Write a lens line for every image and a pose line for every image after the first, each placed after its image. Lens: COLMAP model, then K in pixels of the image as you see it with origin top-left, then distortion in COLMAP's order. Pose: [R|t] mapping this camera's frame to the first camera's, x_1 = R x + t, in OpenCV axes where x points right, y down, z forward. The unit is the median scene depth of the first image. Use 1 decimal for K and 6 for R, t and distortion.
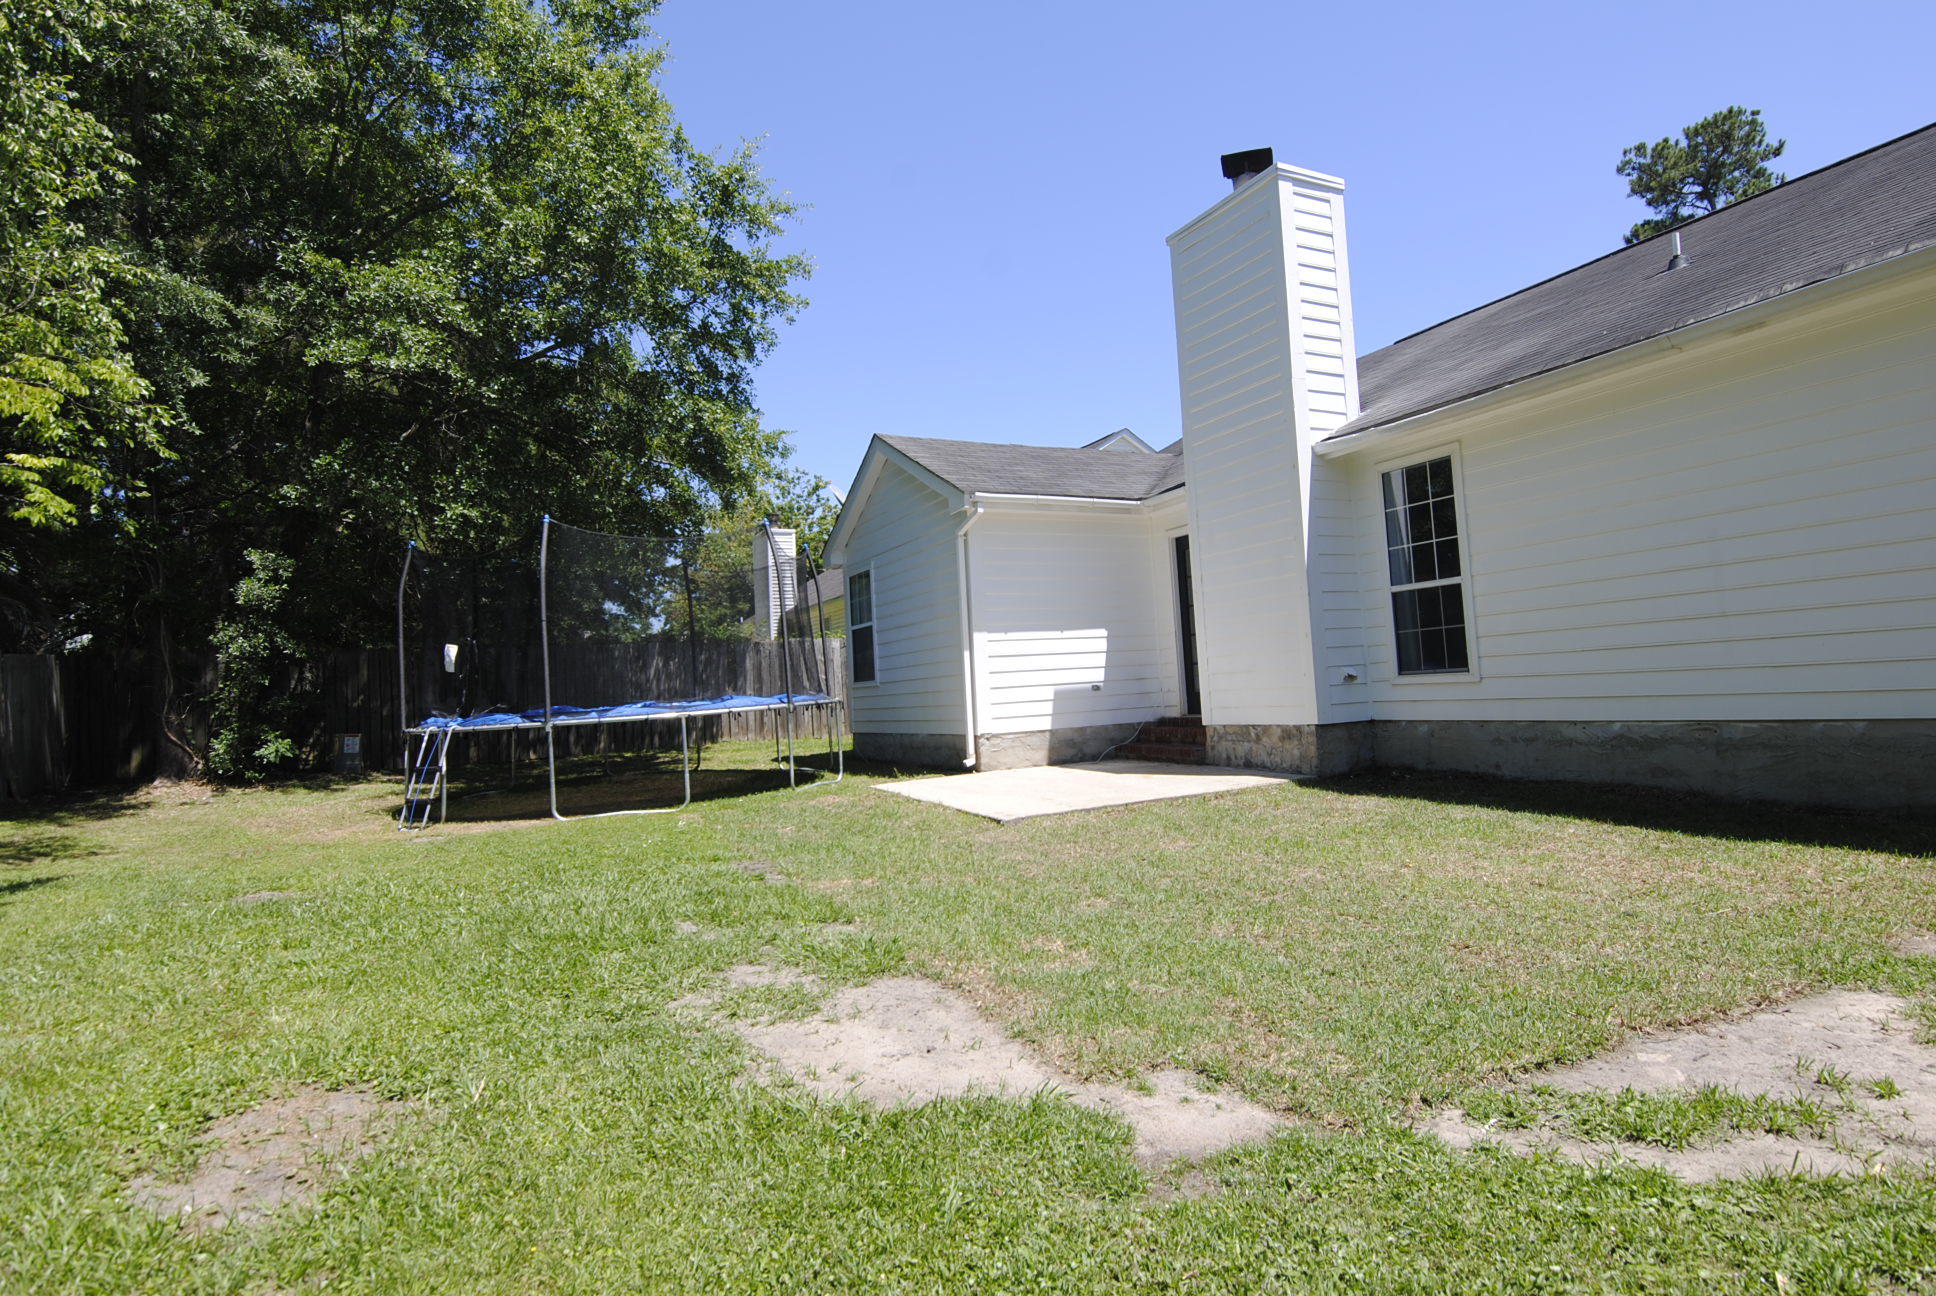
lens RADIAL K [[1054.3, 0, 987.7], [0, 1054.3, 616.9], [0, 0, 1]] dist [0.002528, -0.028456]
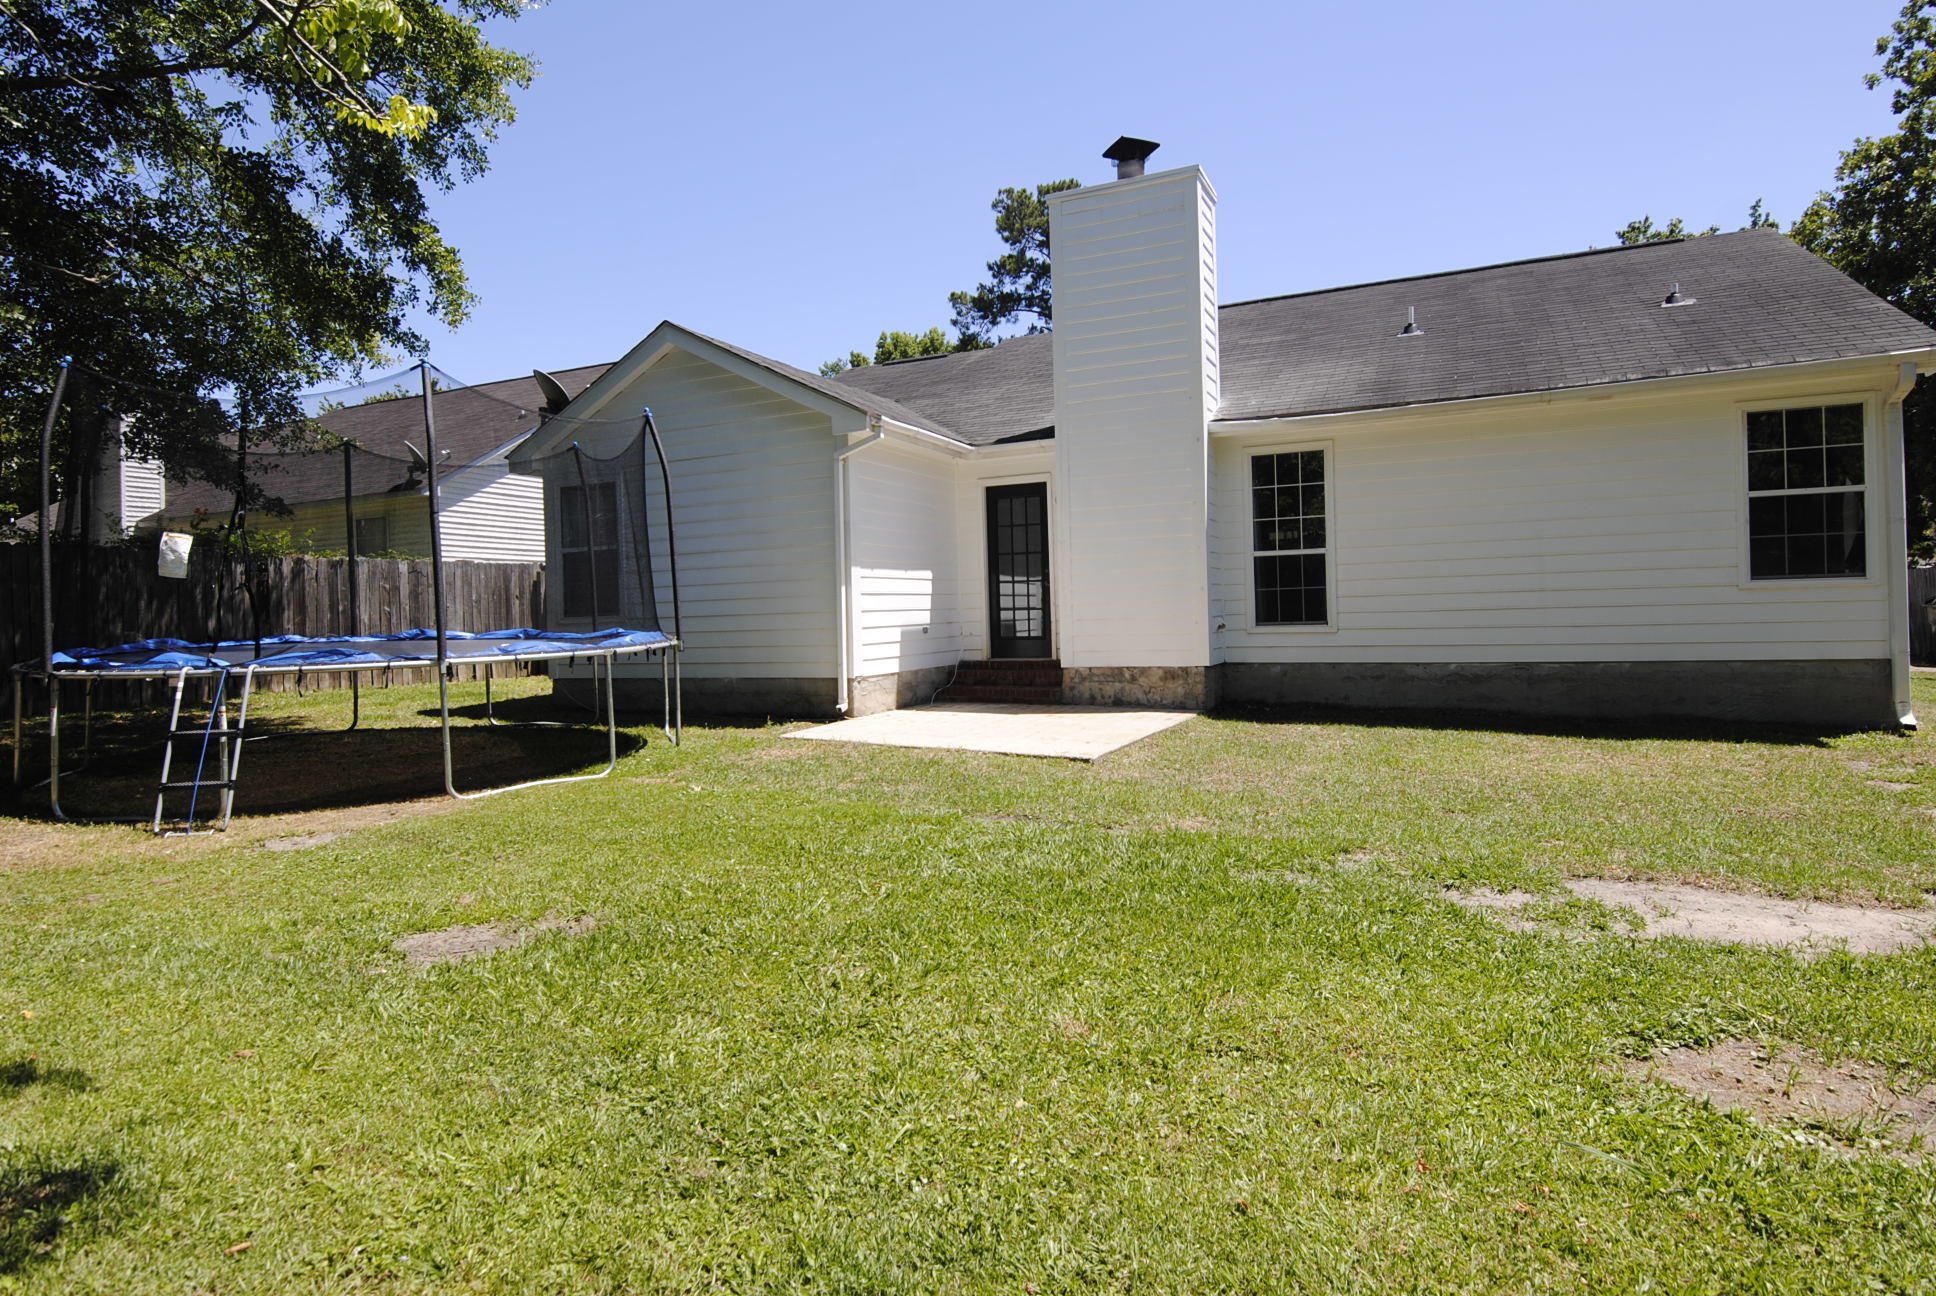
lens RADIAL K [[1054.3, 0, 987.7], [0, 1054.3, 616.9], [0, 0, 1]] dist [0.002528, -0.028456]
pose [[0.778064, 0.033240, 0.627305, -0.556437], [-0.061345, 0.997847, 0.023214, 0.033379], [-0.625183, -0.056544, 0.778427, 0.232950]]
